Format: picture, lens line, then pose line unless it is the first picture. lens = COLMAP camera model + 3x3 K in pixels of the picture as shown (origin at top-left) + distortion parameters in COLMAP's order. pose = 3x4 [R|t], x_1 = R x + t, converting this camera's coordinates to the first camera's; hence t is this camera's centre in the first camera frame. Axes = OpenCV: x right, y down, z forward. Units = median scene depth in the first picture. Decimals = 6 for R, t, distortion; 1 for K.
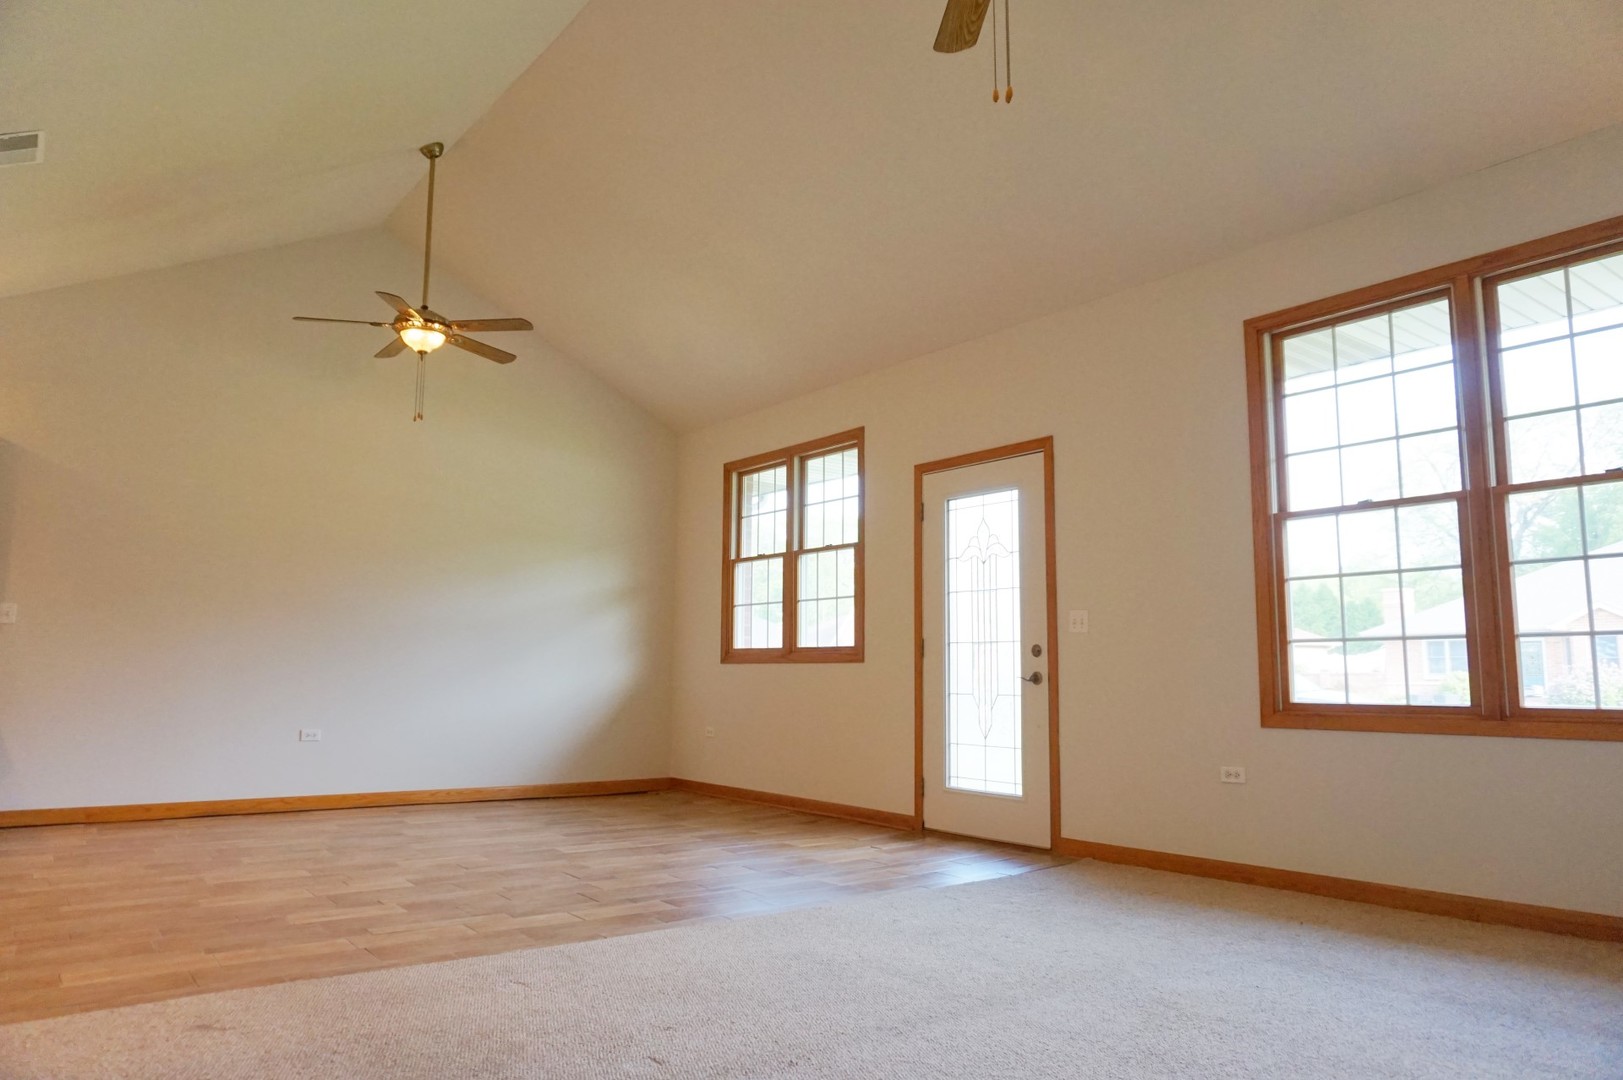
lens RADIAL K [[1088.0, 0, 811.5], [0, 1088.0, 540.0], [0, 0, 1]] dist [-0.044222, 0.029685]
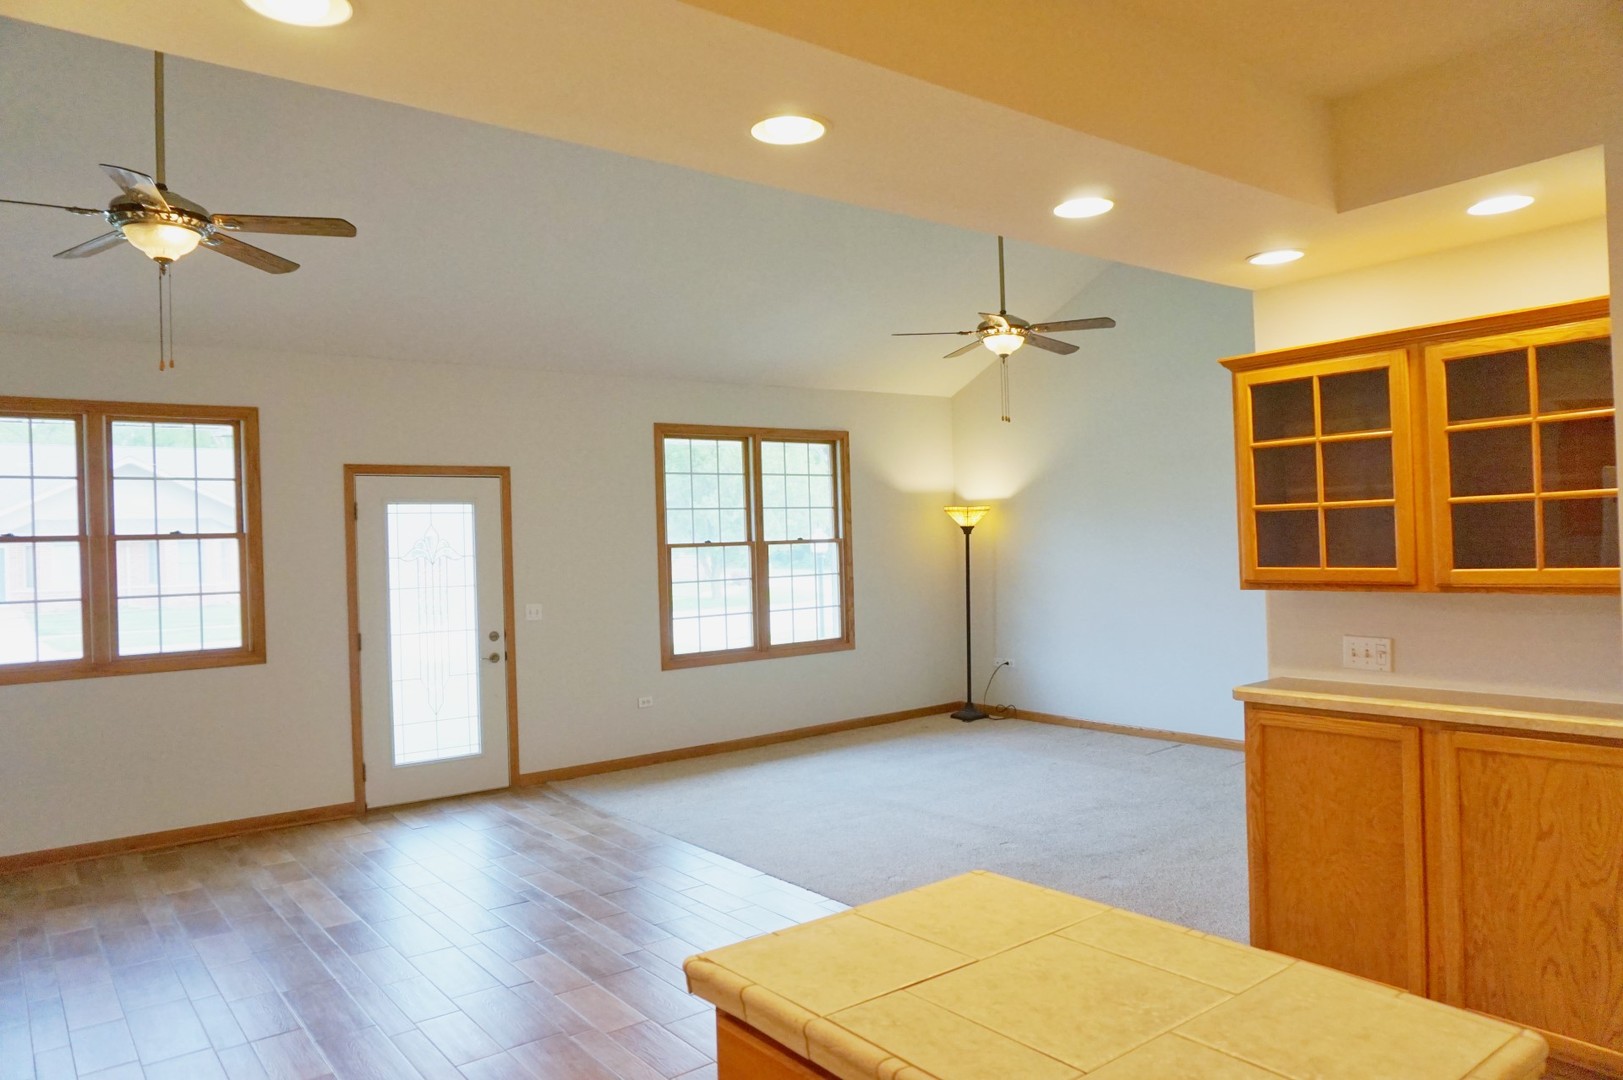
lens RADIAL K [[1088.0, 0, 811.5], [0, 1088.0, 540.0], [0, 0, 1]] dist [-0.044222, 0.029685]
pose [[0.000521, 0.012417, 0.999923, -1.035901], [-0.081704, 0.996580, -0.012333, -0.023617], [-0.996656, -0.081692, 0.001533, 0.626573]]
